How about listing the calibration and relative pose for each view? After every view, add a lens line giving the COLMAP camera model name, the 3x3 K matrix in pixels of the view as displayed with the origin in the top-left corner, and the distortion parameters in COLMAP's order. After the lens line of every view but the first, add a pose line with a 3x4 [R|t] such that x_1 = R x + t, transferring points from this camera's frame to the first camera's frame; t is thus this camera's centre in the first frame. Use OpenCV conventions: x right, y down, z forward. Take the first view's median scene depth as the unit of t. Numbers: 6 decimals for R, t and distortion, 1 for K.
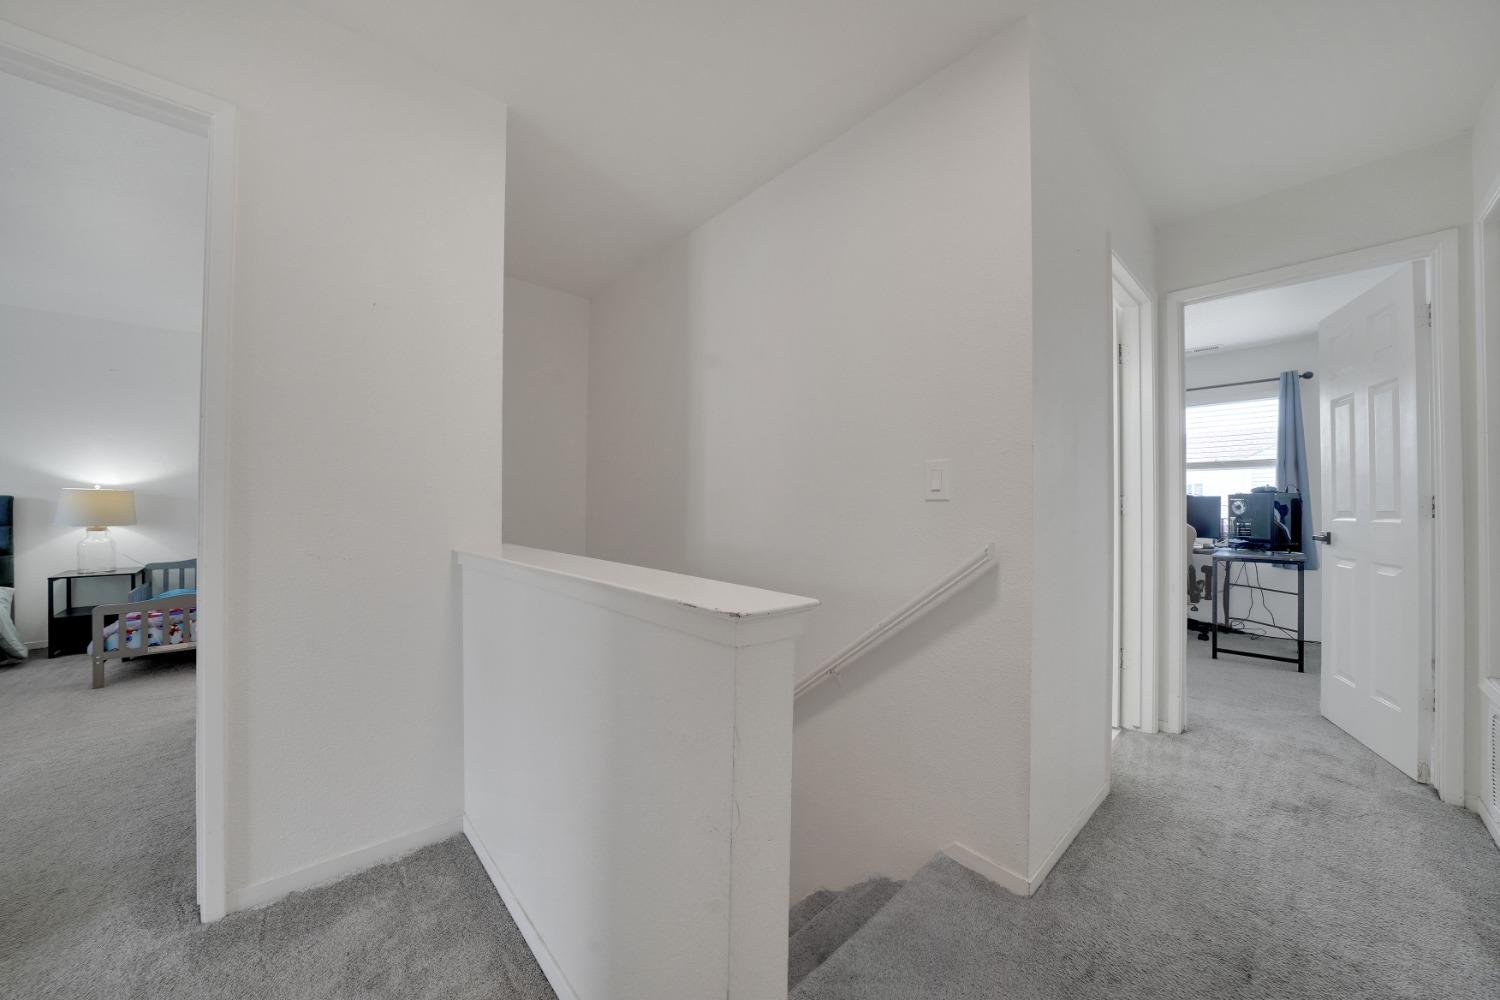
lens RADIAL K [[542.5, 0, 750.0], [0, 542.5, 500.0], [0, 0, 1]] dist [0.000059, 0.000020]
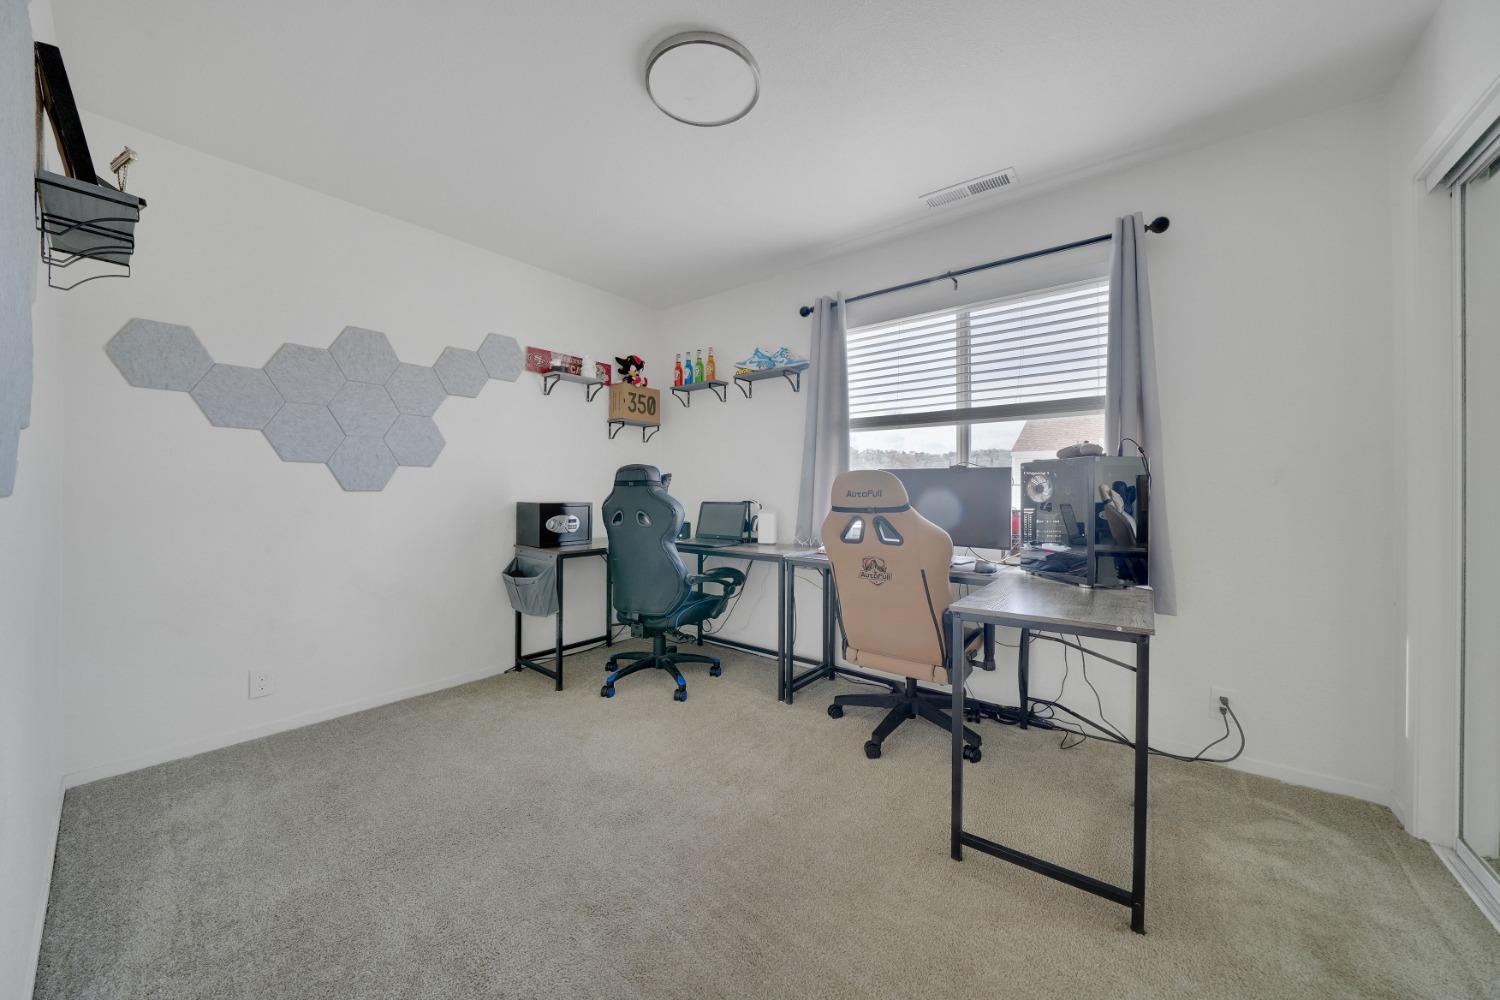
lens RADIAL K [[542.5, 0, 750.0], [0, 542.5, 500.0], [0, 0, 1]] dist [0.000059, 0.000020]
pose [[0.989120, -0.013406, 0.146498, 0.558635], [0.011121, 0.999804, 0.016408, 0.012888], [-0.146689, -0.014600, 0.989075, 0.538155]]
